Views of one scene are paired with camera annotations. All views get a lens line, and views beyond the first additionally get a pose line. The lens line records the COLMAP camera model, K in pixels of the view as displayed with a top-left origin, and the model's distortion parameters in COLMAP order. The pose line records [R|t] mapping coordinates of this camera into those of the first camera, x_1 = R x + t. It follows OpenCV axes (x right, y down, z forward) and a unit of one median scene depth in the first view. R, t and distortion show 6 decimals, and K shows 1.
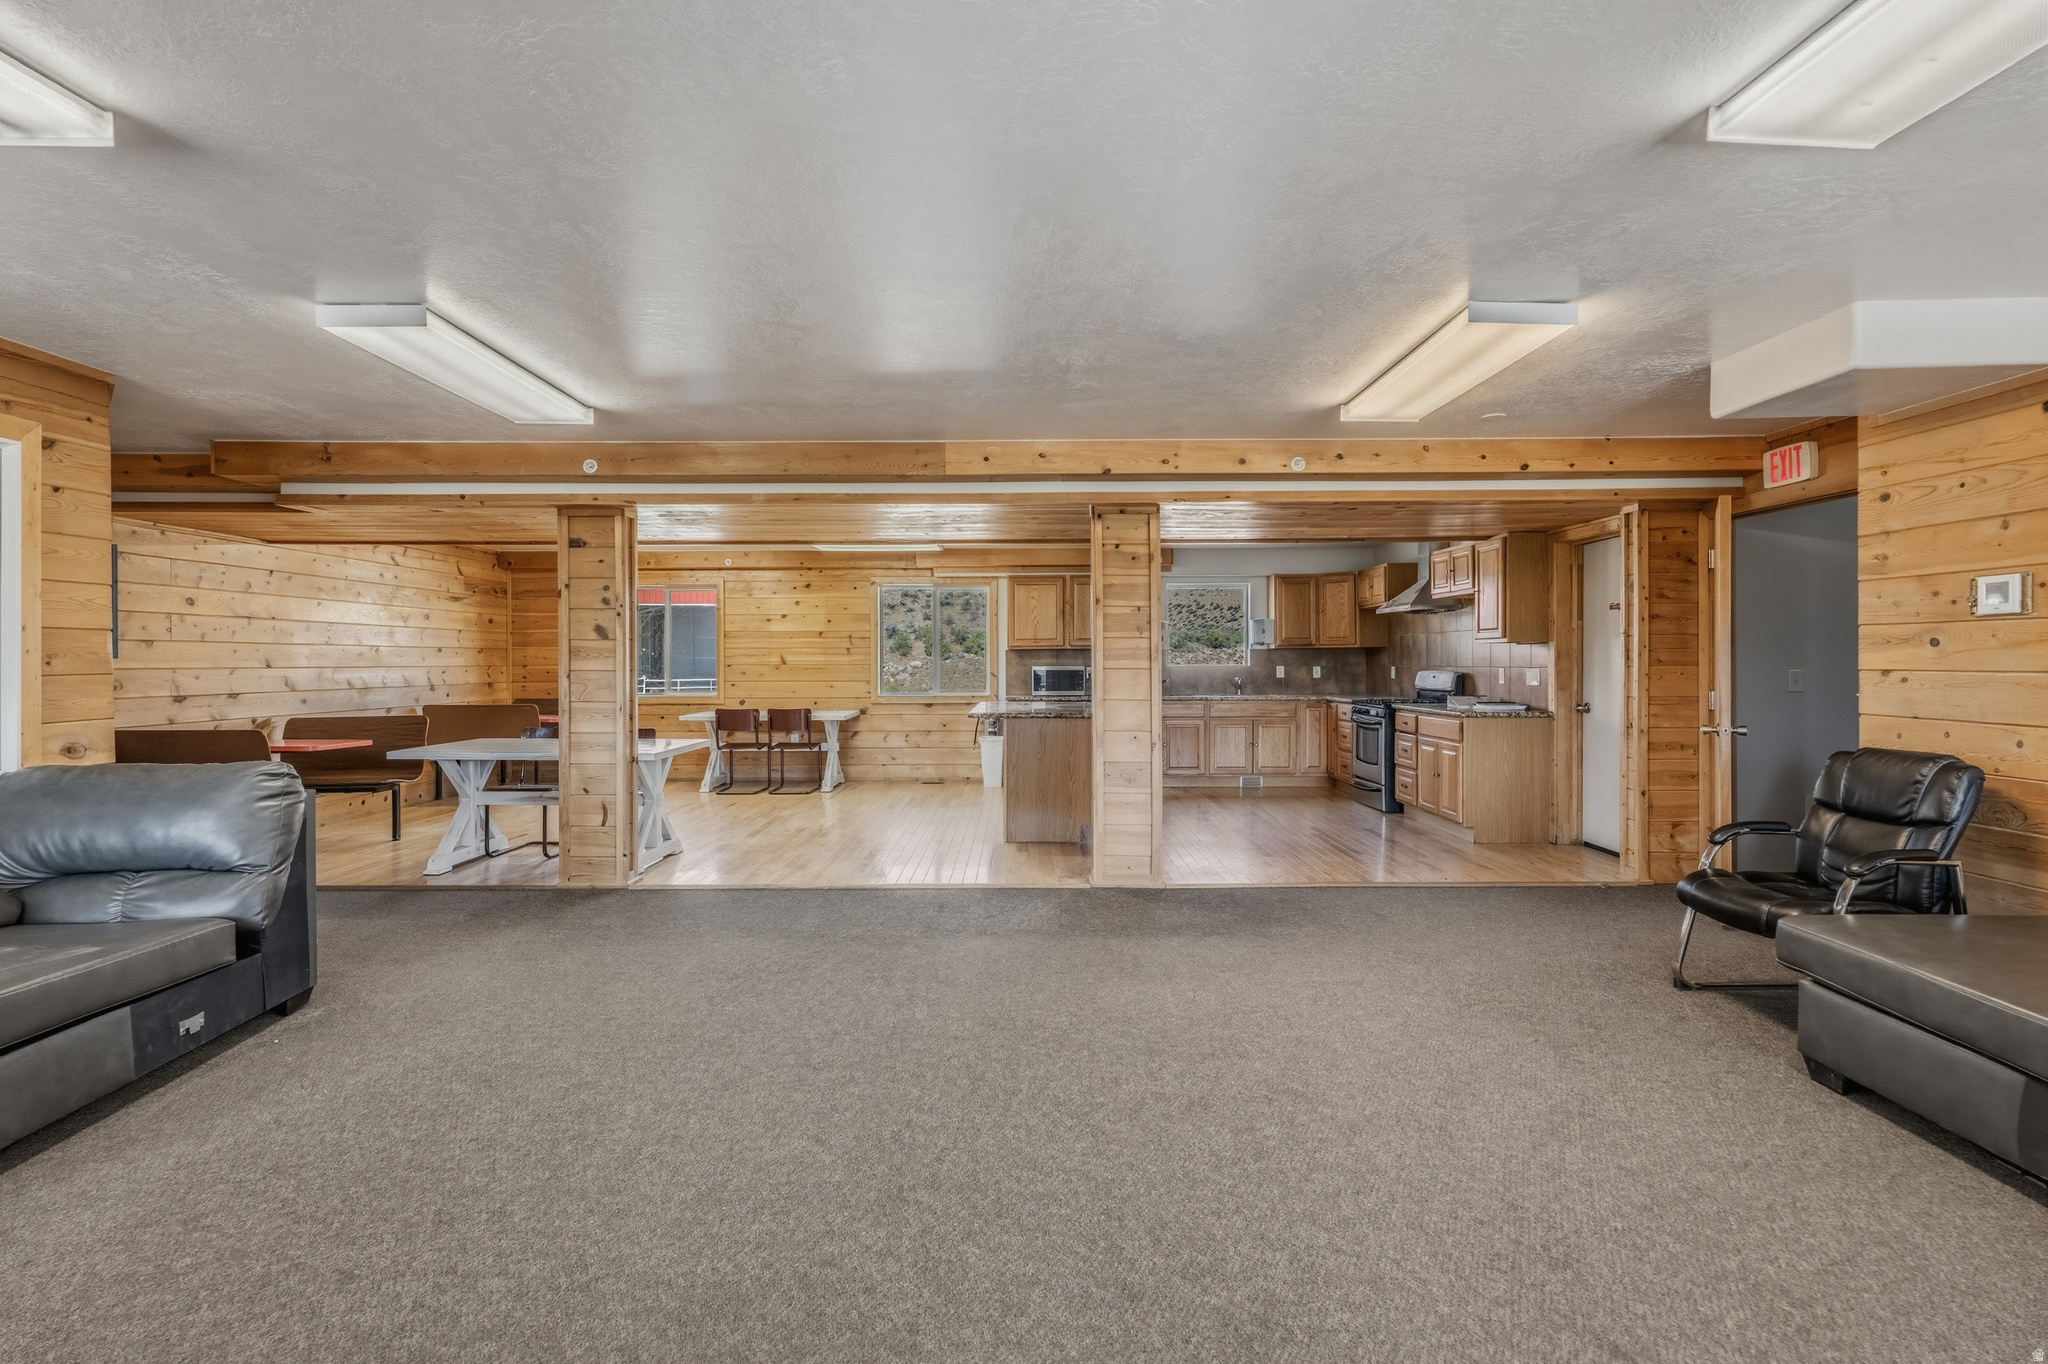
lens RADIAL K [[978.1, 0, 1025.7], [0, 978.1, 656.5], [0, 0, 1]] dist [-0.001440, 0.004559]
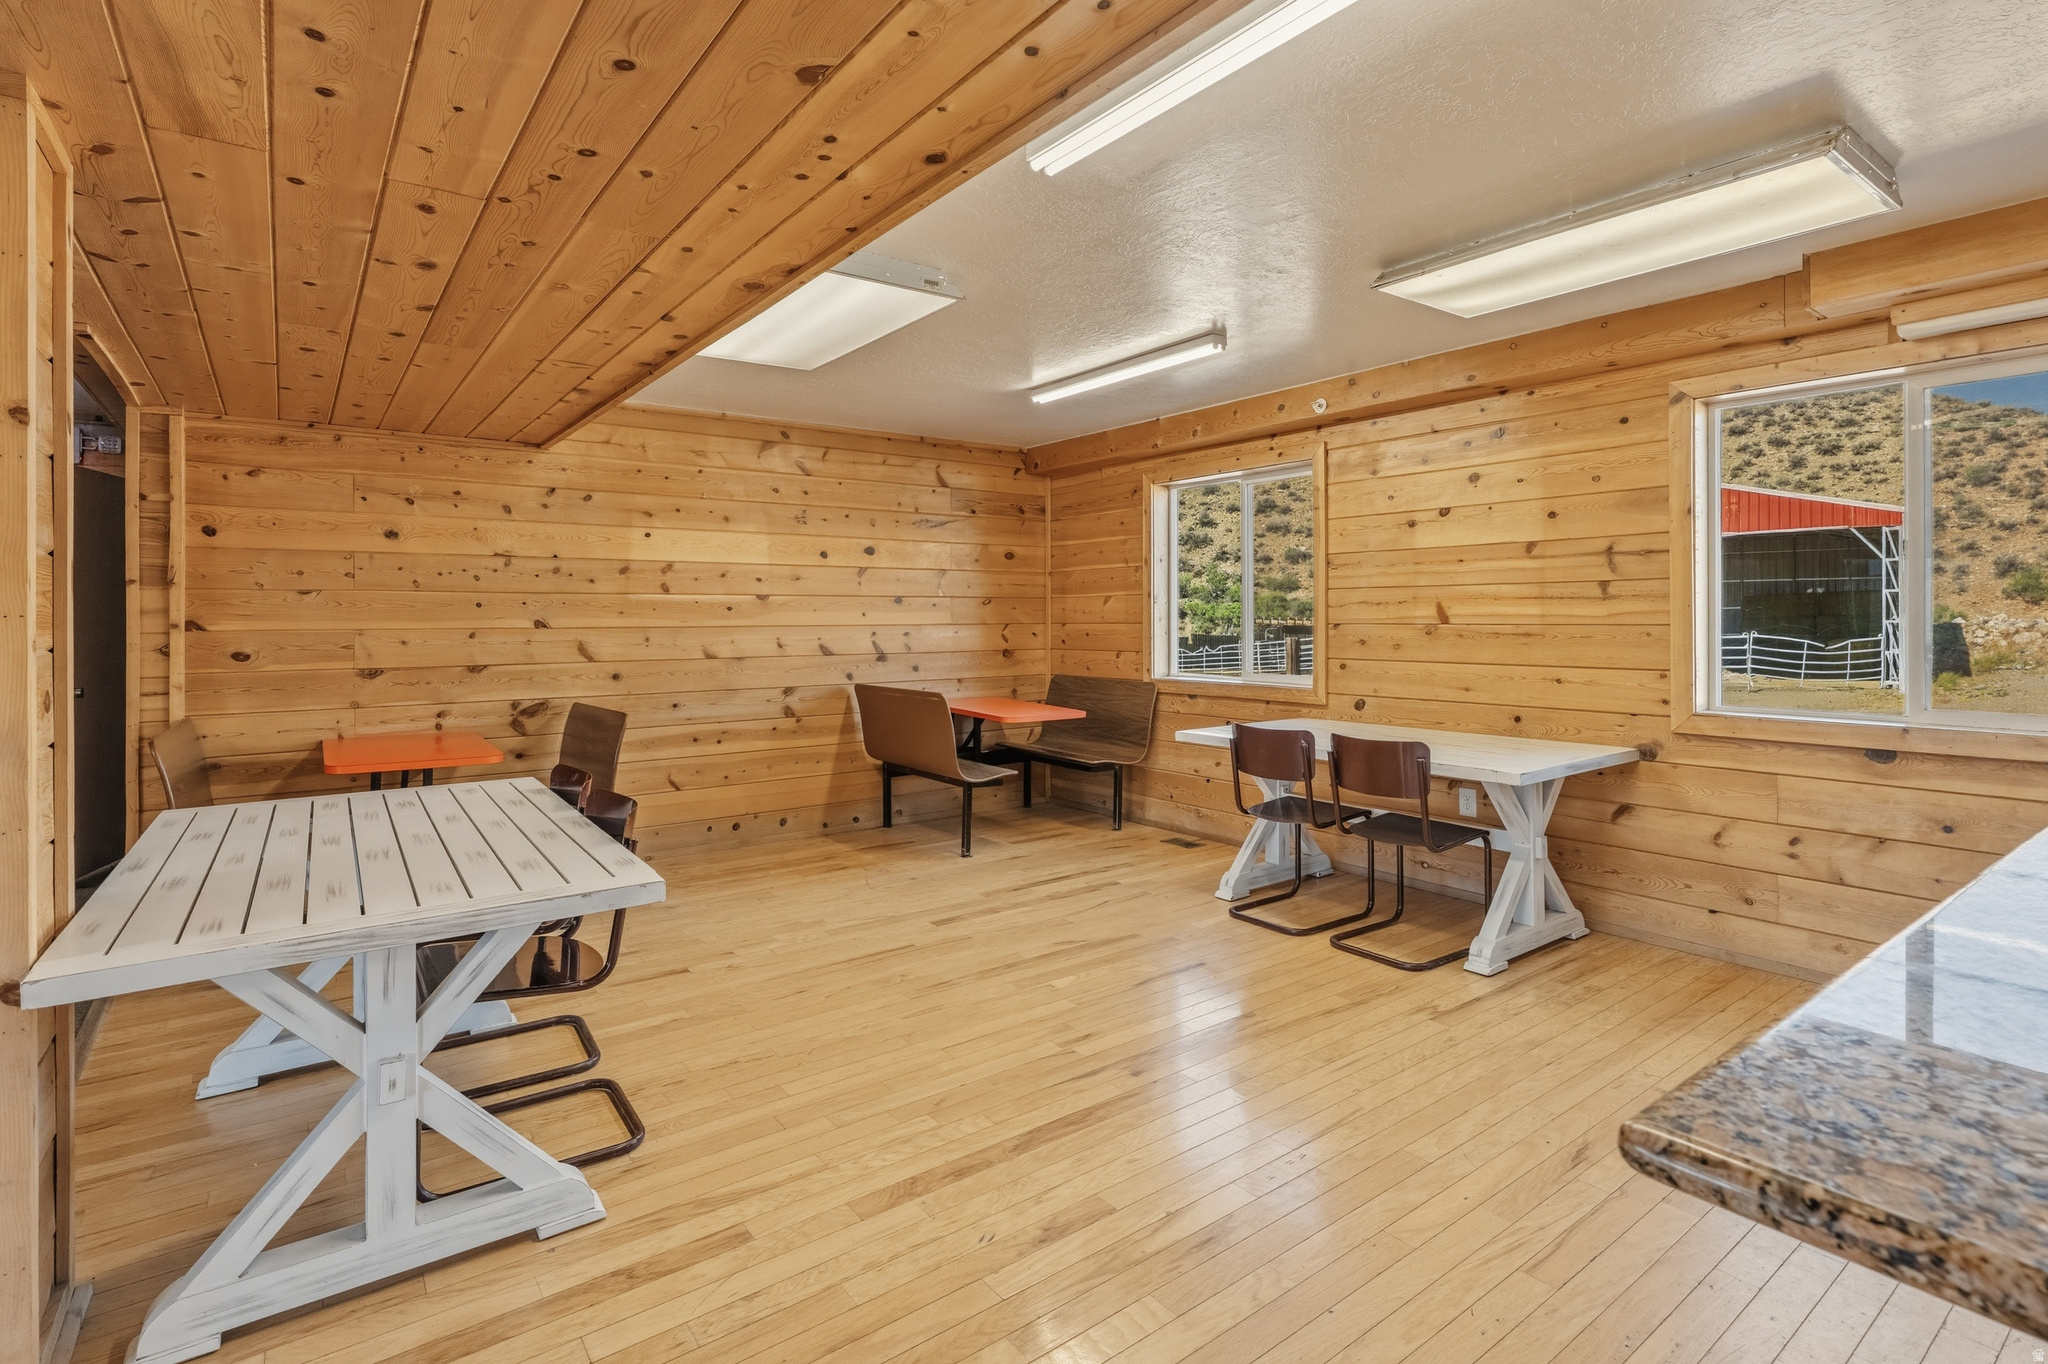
lens RADIAL K [[978.1, 0, 1011.8], [0, 978.1, 618.1], [0, 0, 1]] dist [-0.001440, 0.004559]
pose [[0.587439, 0.000786, -0.809268, -0.010099], [0.006543, 0.999962, 0.005721, 0.002282], [0.809242, -0.008656, 0.587412, 0.683397]]
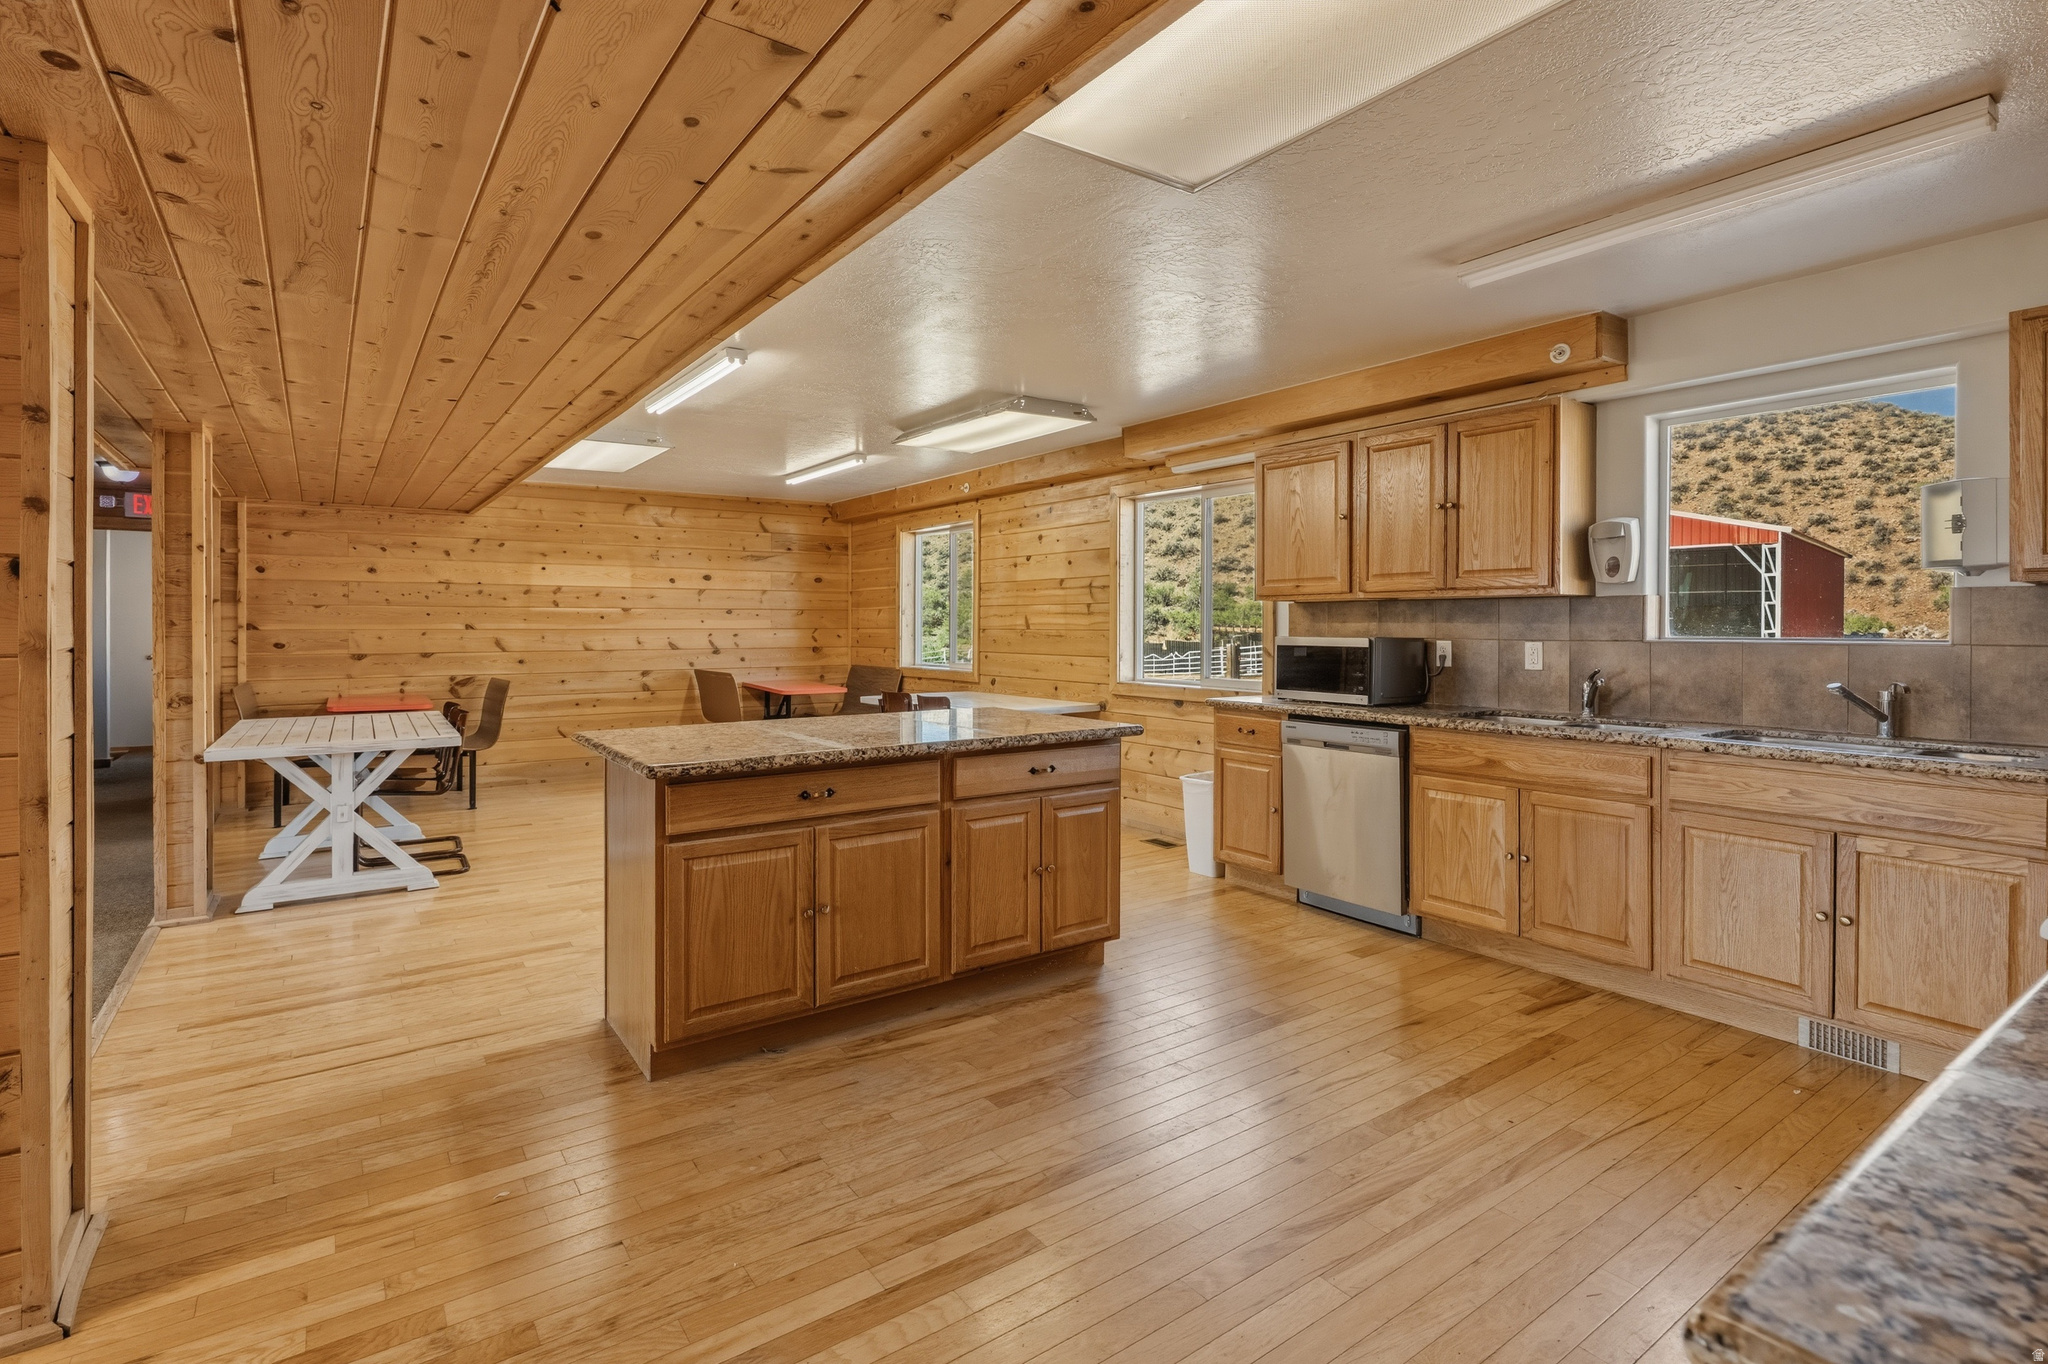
lens RADIAL K [[978.1, 0, 1015.4], [0, 978.1, 631.8], [0, 0, 1]] dist [-0.001440, 0.004559]
pose [[0.571058, 0.009667, -0.820853, 0.361916], [0.001970, 0.999912, 0.013146, 0.001147], [0.820907, -0.009124, 0.570988, 0.695885]]
